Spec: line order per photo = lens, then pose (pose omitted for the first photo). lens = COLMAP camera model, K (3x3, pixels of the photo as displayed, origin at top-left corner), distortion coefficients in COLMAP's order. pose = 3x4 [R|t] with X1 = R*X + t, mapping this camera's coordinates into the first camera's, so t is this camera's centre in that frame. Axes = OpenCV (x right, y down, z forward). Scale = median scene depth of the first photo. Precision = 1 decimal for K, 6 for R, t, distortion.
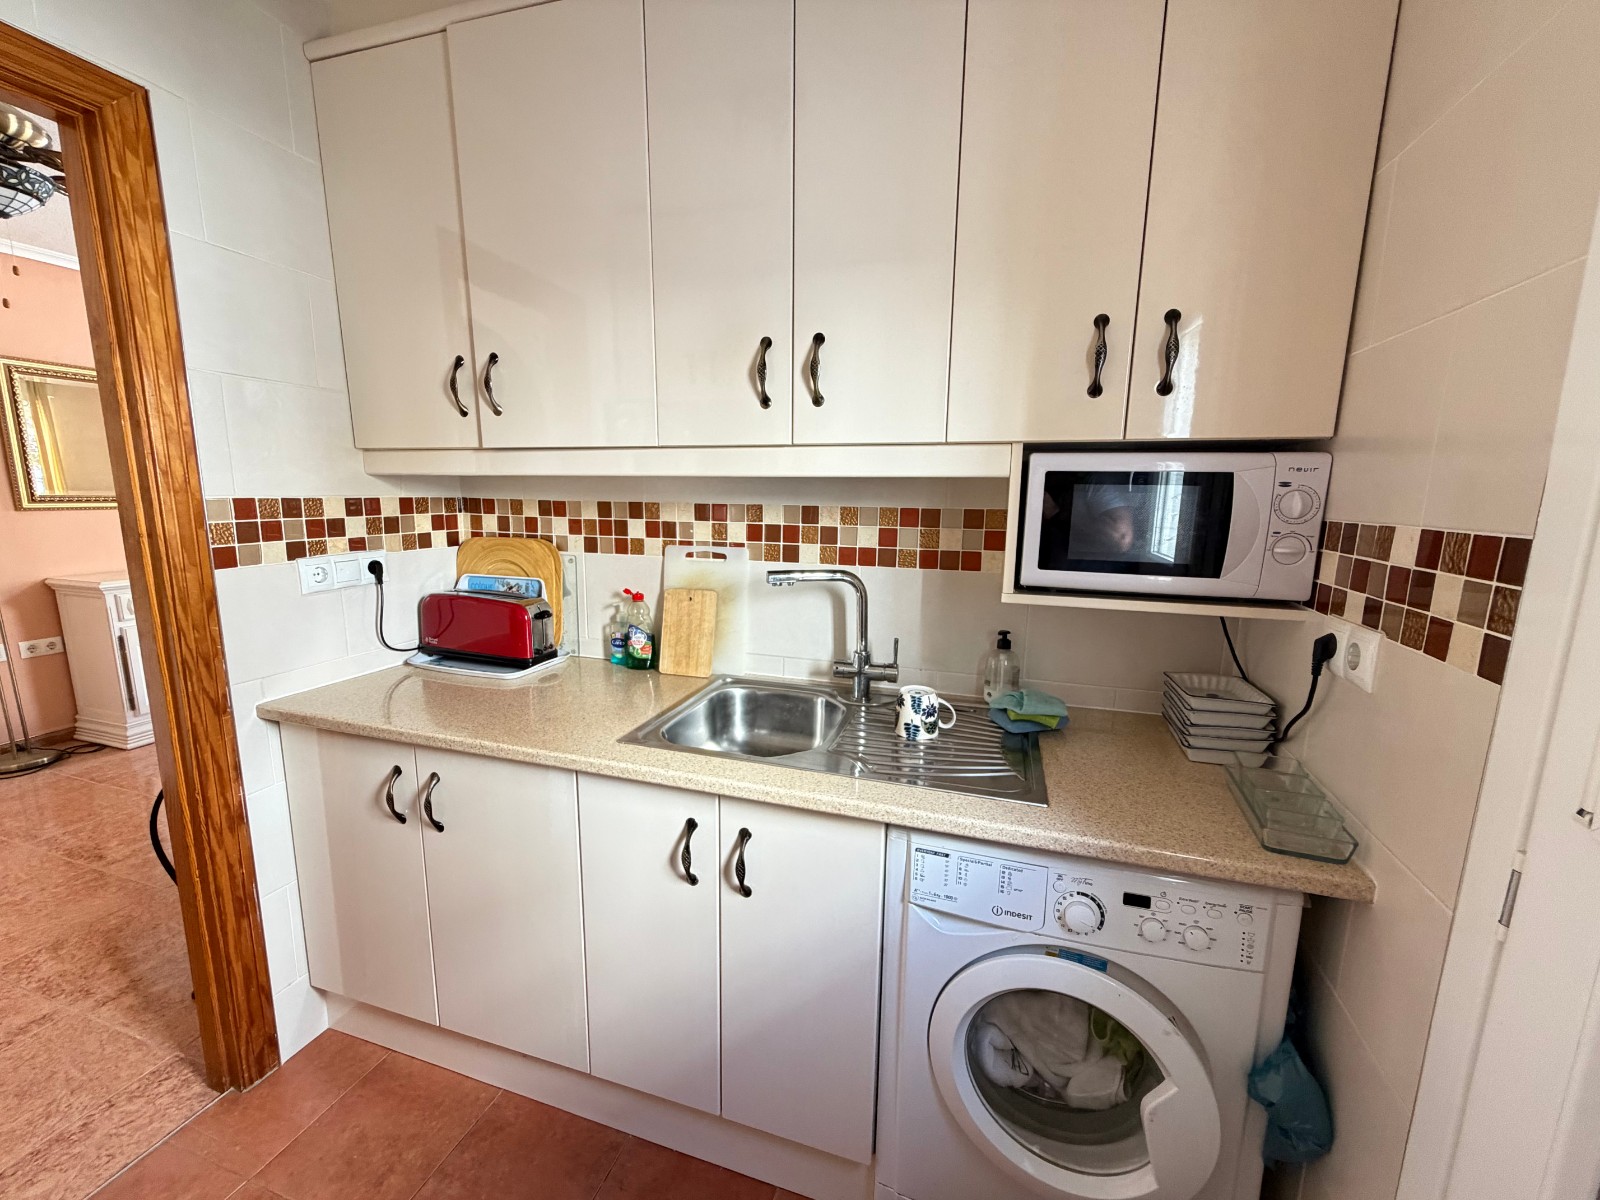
lens RADIAL K [[633.1, 0, 796.2], [0, 633.1, 600.0], [0, 0, 1]] dist [-0.006896, 0.002155]
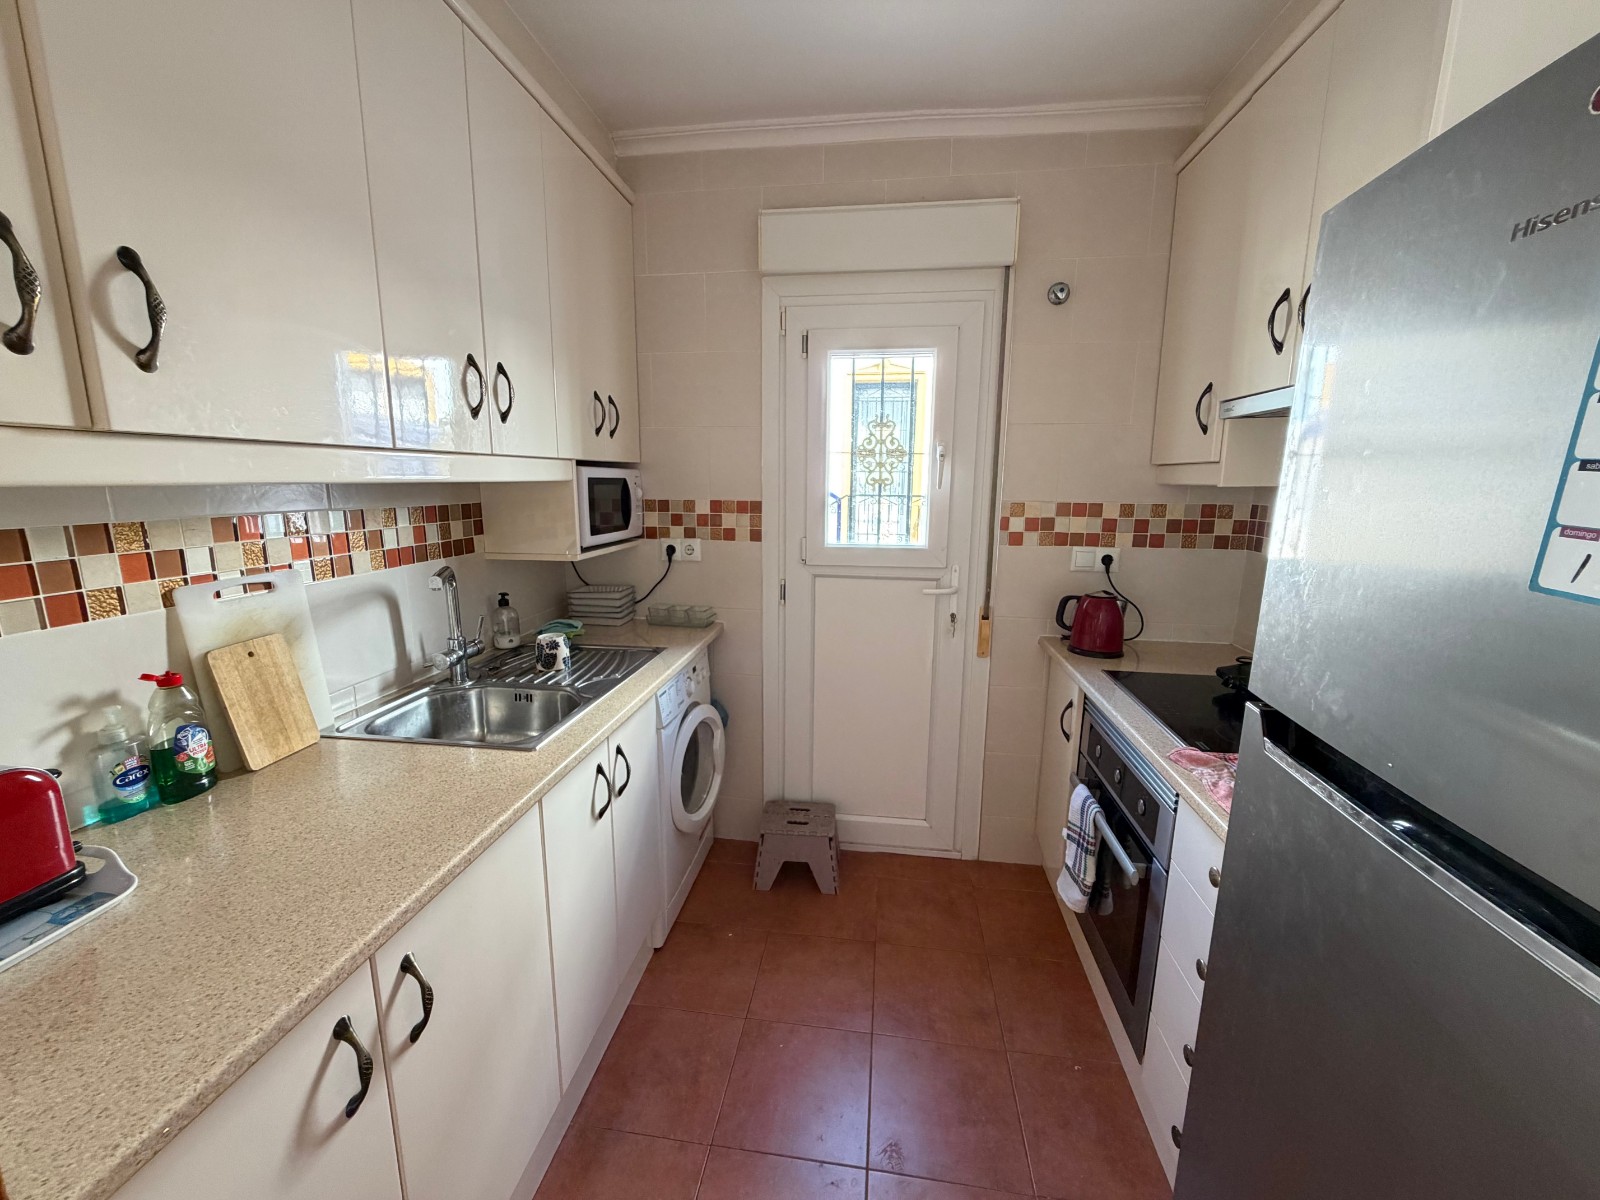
lens RADIAL K [[633.1, 0, 796.2], [0, 633.1, 600.0], [0, 0, 1]] dist [-0.006896, 0.002155]
pose [[-0.171148, -0.196997, 0.965350, -1.370374], [0.156782, 0.961876, 0.224084, -0.177311], [-0.972691, 0.189701, -0.133738, 0.732017]]
